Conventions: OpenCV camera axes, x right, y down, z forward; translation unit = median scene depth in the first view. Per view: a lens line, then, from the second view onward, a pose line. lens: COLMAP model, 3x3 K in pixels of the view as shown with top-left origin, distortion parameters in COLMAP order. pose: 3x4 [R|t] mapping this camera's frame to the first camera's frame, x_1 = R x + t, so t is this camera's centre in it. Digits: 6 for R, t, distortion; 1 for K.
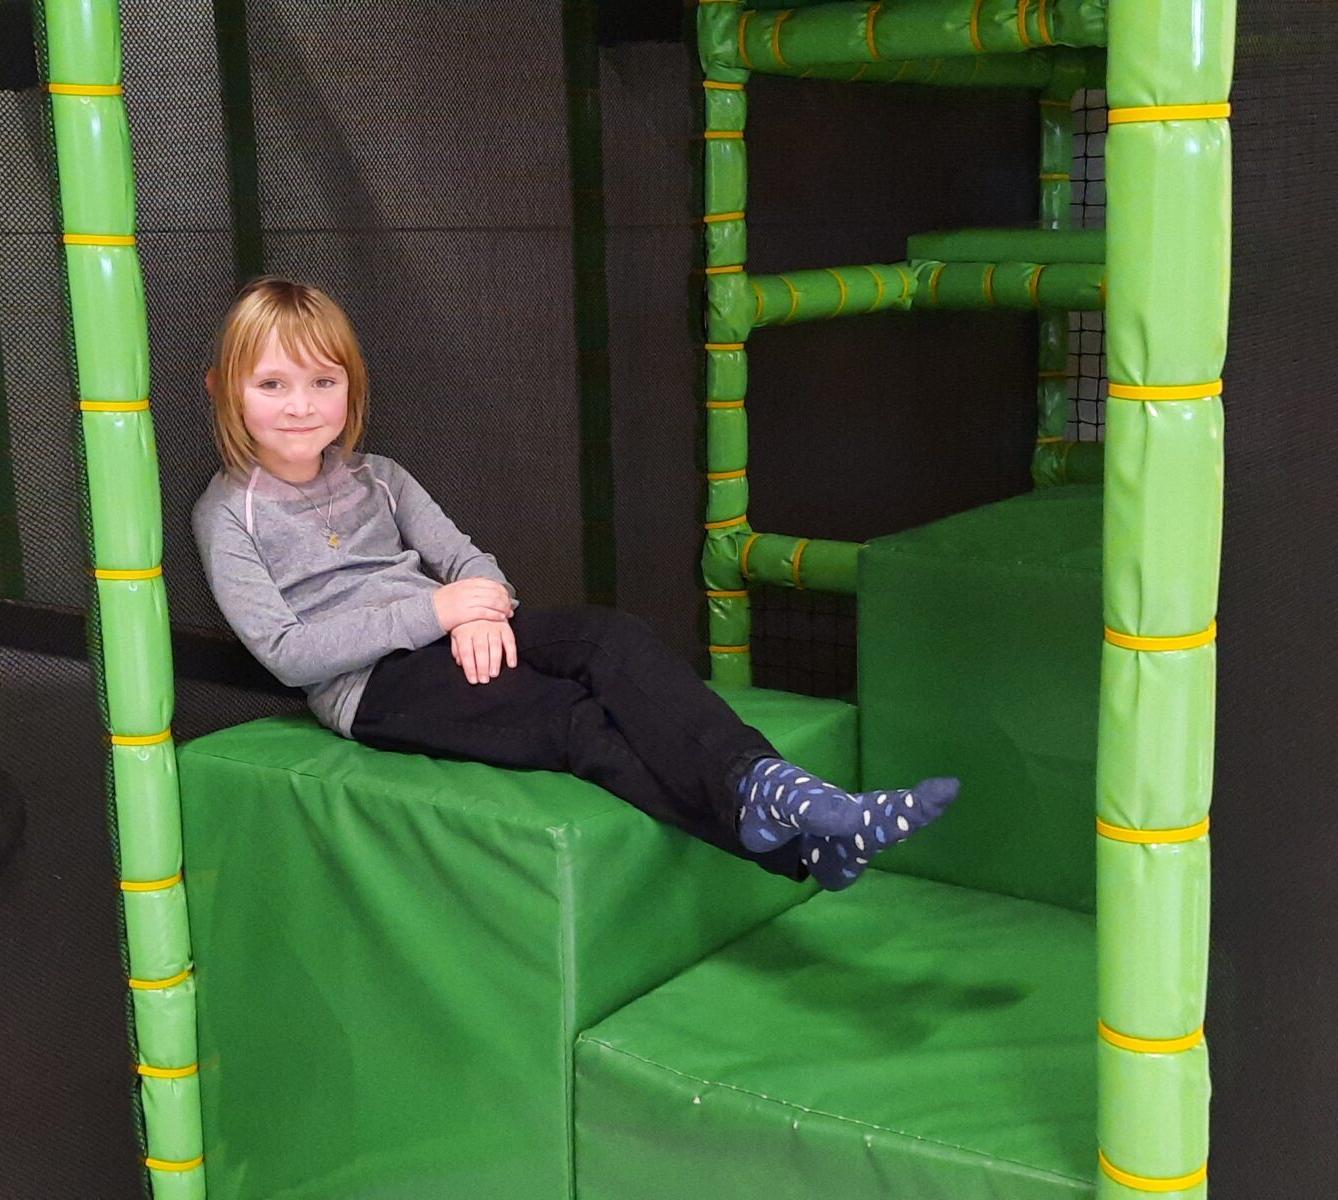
lens RADIAL K [[2085.0, 0, 668.5], [0, 2085.0, 598.7], [0, 0, 1]] dist [0.140676, 0.000000]
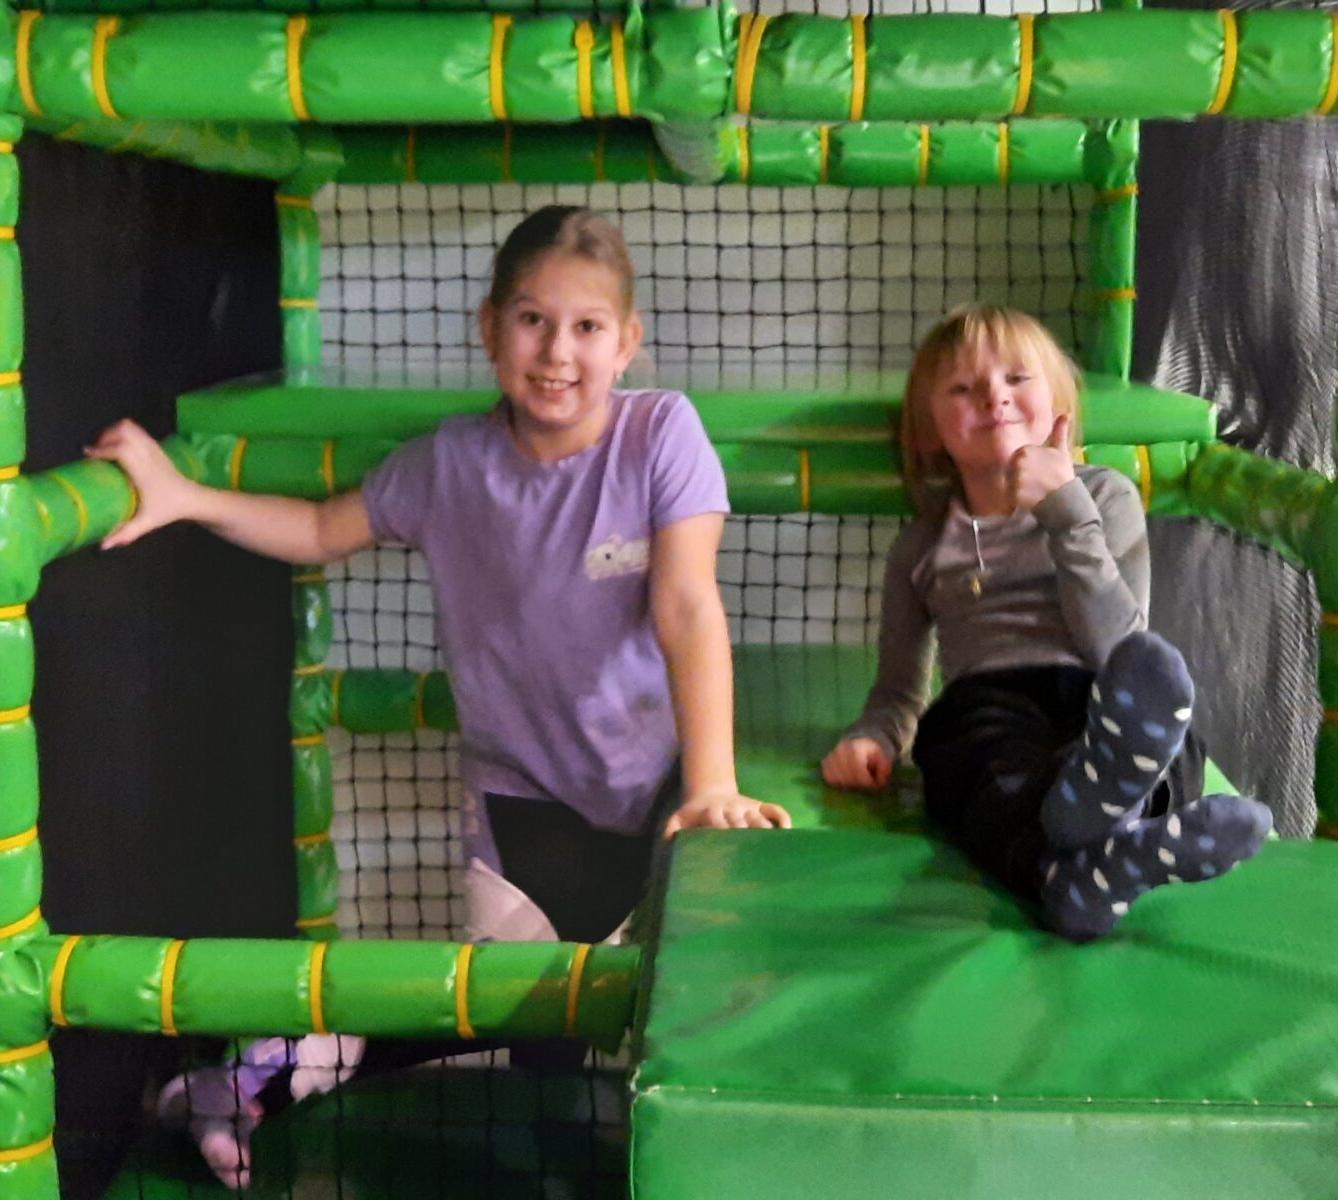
lens RADIAL K [[2085.0, 0, 669.3], [0, 2085.0, 602.6], [0, 0, 1]] dist [0.140676, 0.000000]
pose [[0.843388, -0.062809, 0.533621, -0.122918], [0.085162, 0.996216, -0.017341, -0.100654], [-0.530513, 0.060070, 0.845546, 0.445246]]
